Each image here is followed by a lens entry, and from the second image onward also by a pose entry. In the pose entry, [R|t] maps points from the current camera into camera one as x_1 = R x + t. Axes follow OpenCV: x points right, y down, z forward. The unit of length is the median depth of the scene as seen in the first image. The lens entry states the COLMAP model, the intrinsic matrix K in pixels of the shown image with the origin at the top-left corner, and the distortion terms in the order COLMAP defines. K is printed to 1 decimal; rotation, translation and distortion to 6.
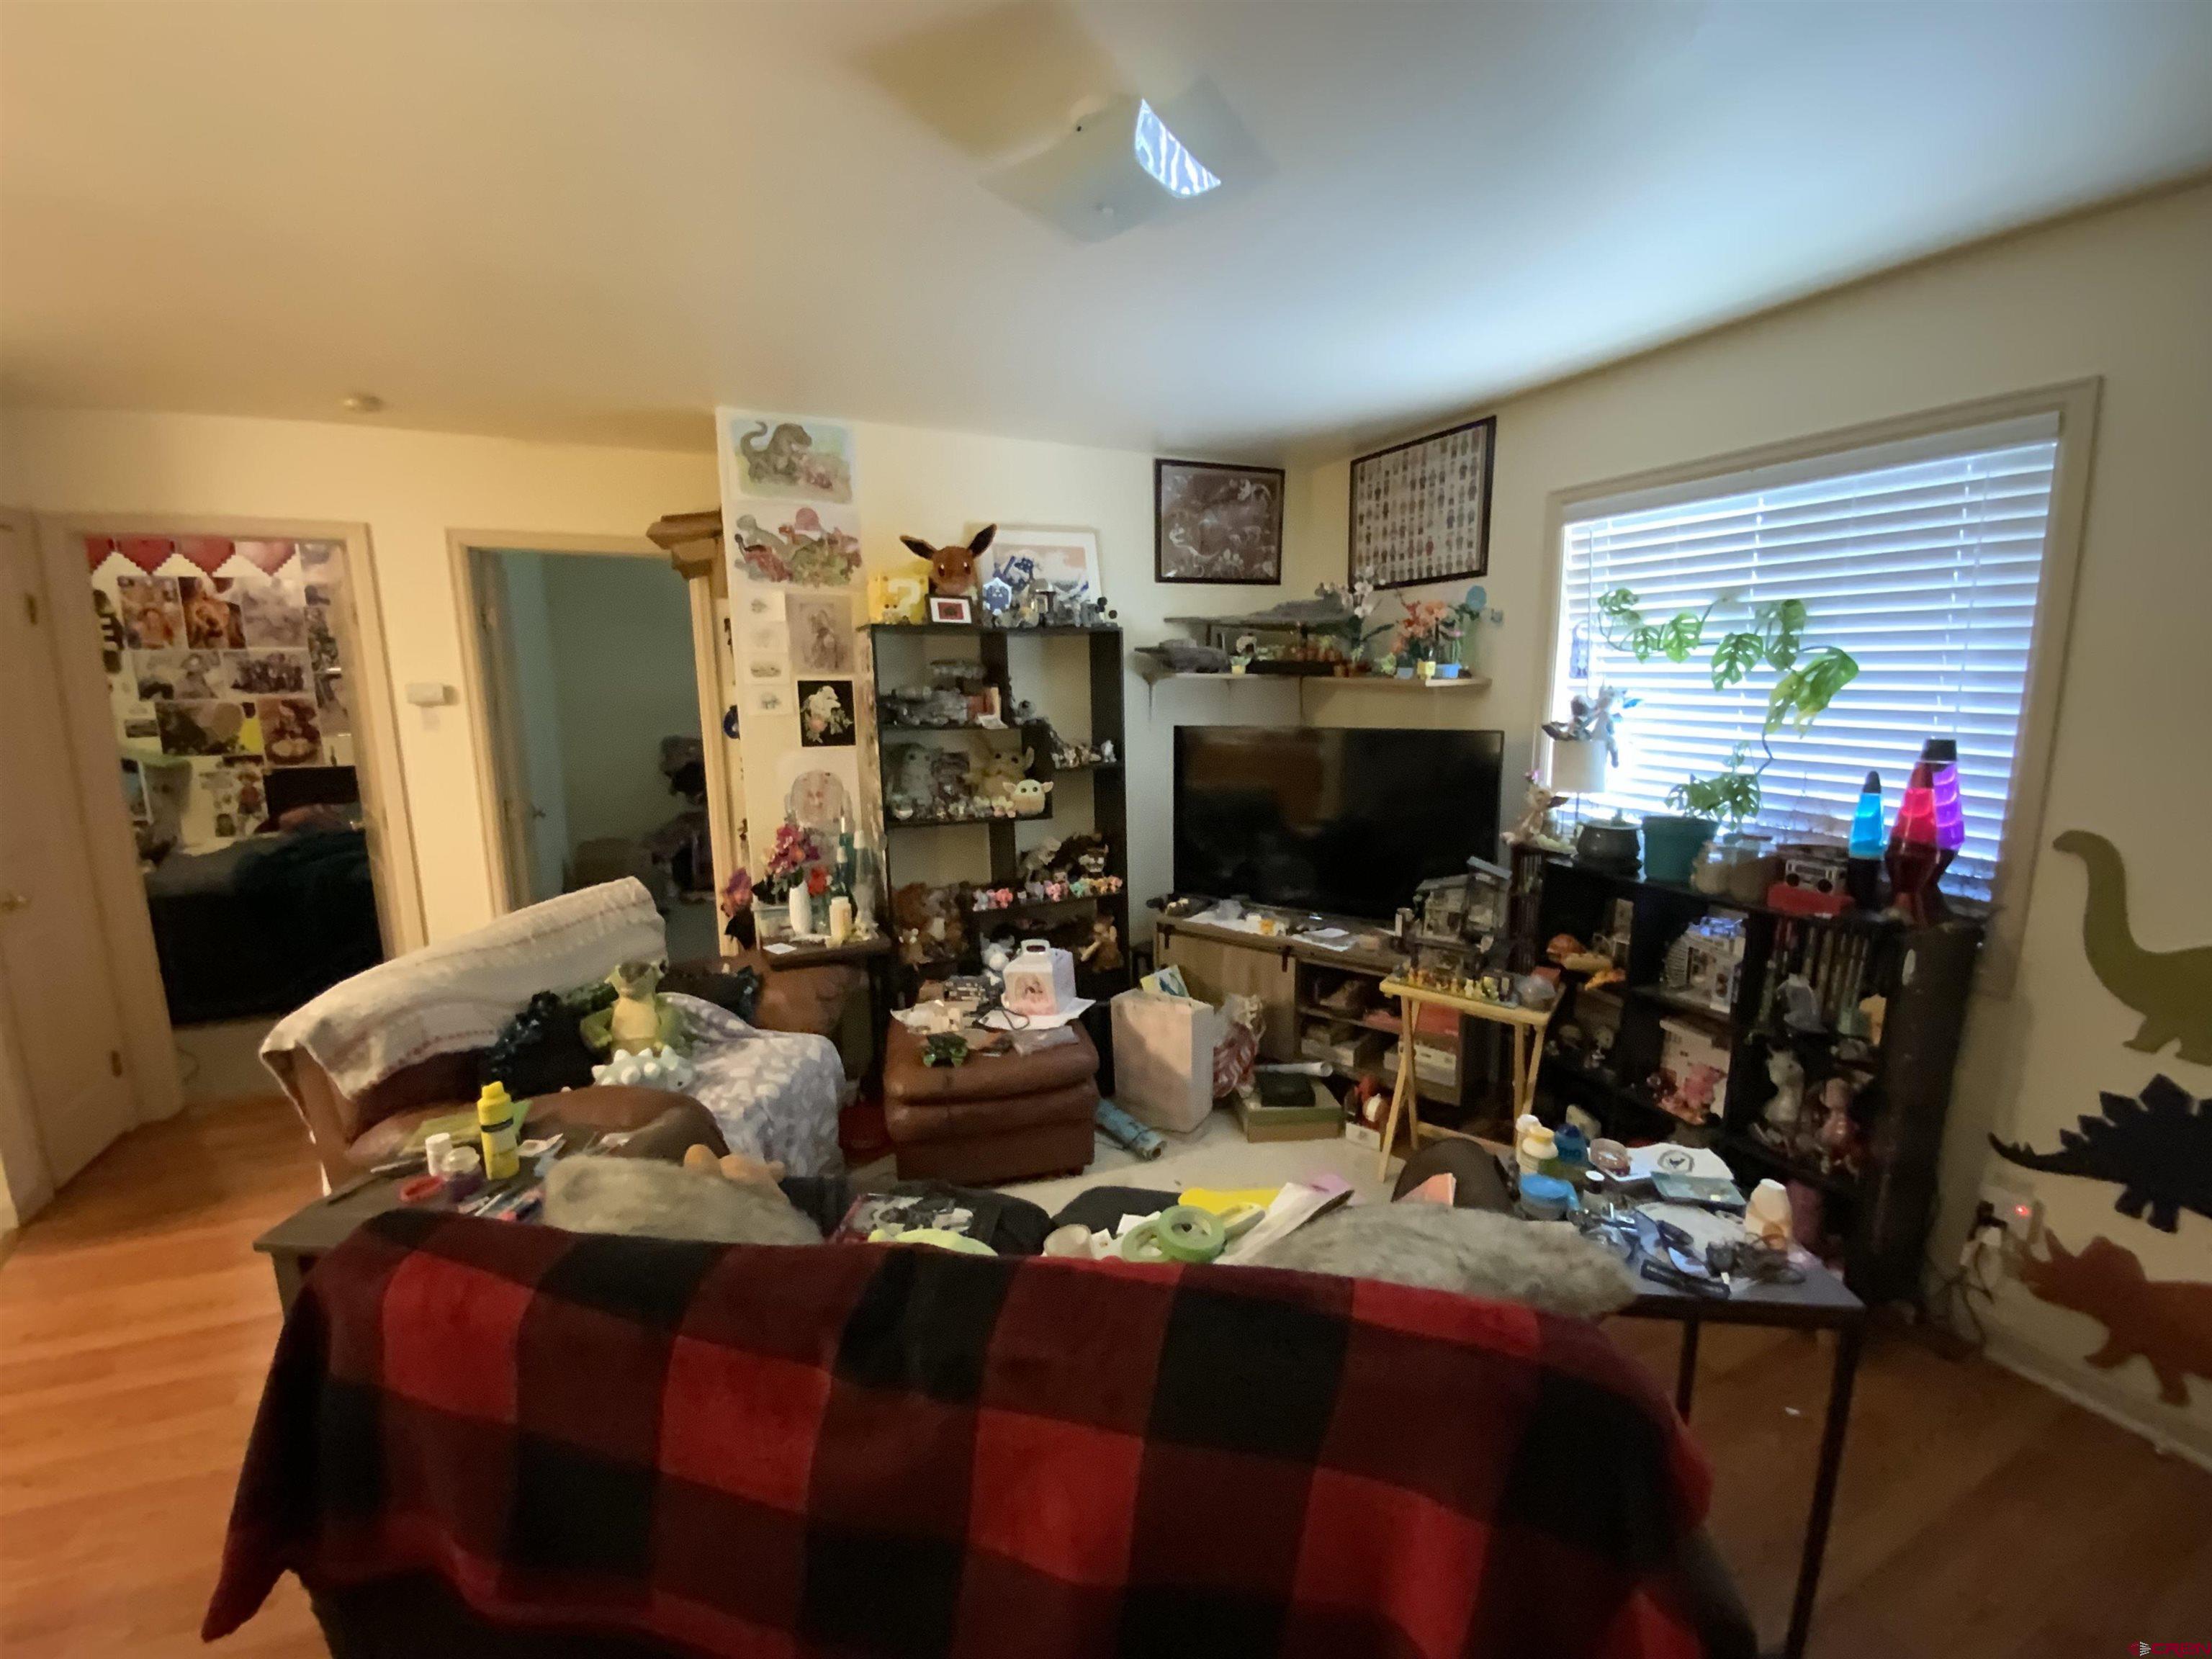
lens RADIAL K [[894.4, 0, 1109.9], [0, 894.4, 846.4], [0, 0, 1]] dist [-0.015113, -0.001382]
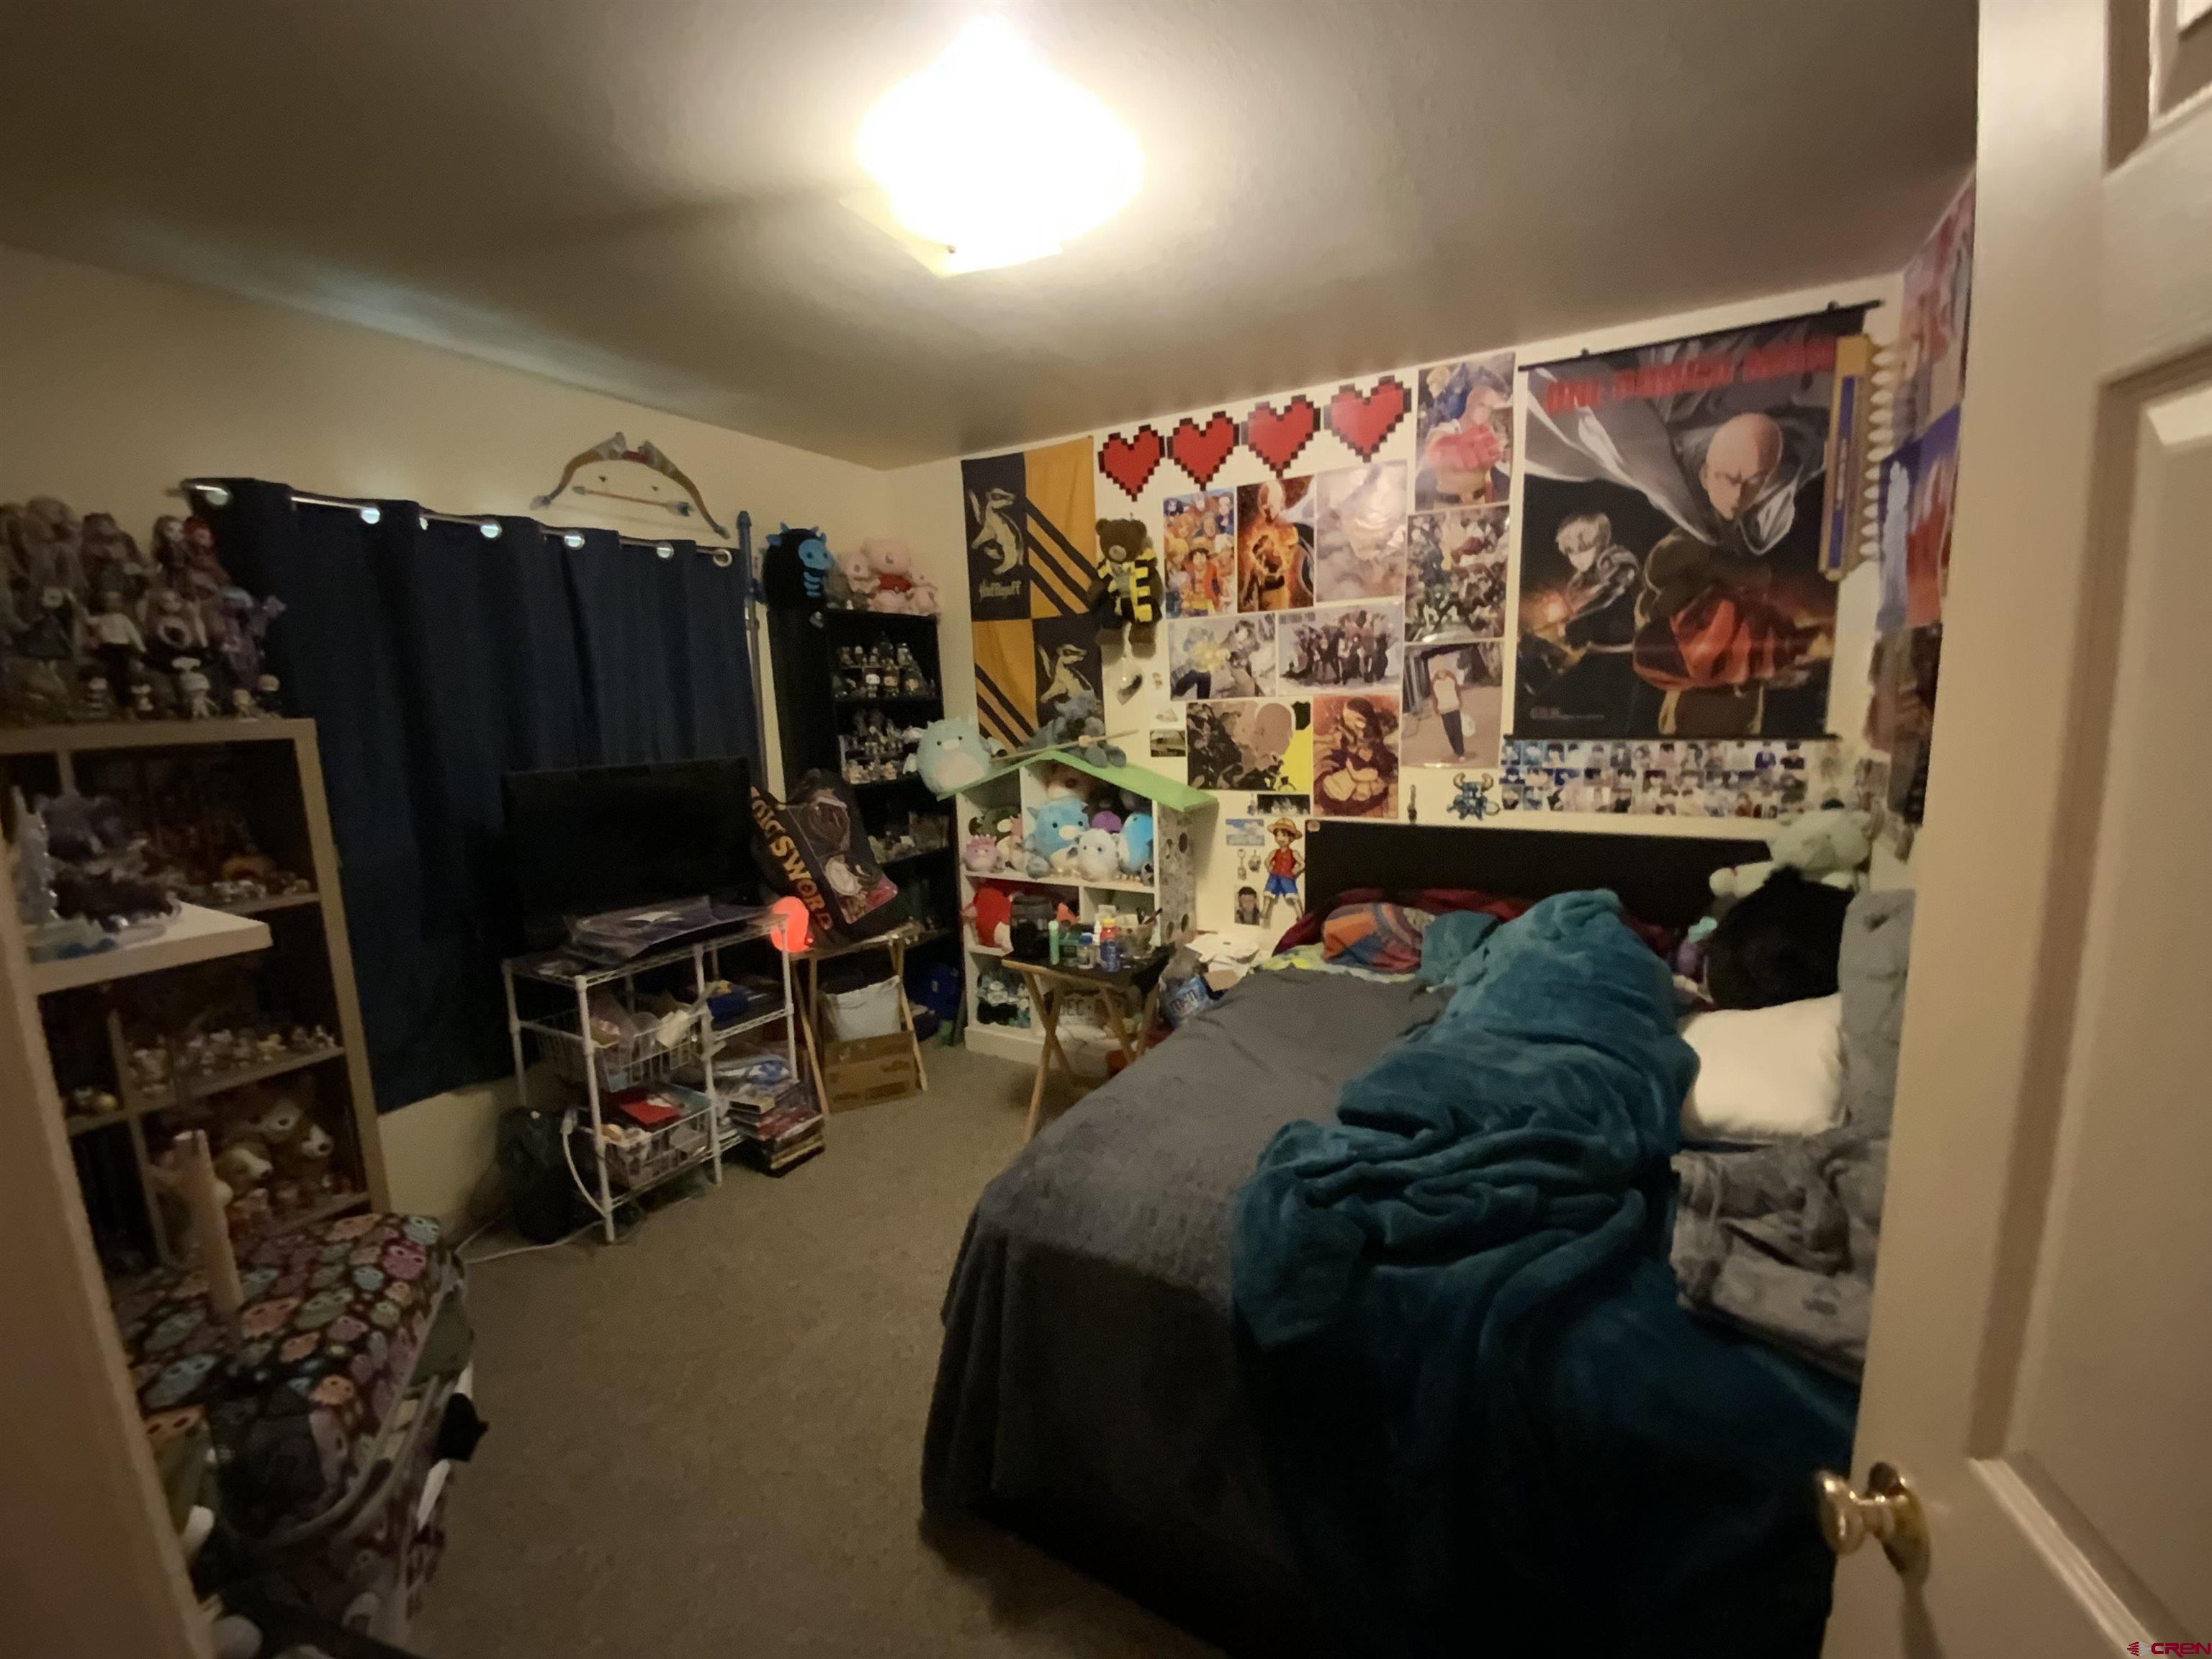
lens RADIAL K [[894.4, 0, 1102.7], [0, 894.4, 834.5], [0, 0, 1]] dist [-0.015113, -0.001382]
pose [[0.575238, 0.113600, -0.810059, -0.590624], [-0.115313, 0.991682, 0.057184, -0.099938], [0.809817, 0.060516, 0.583553, 0.577492]]
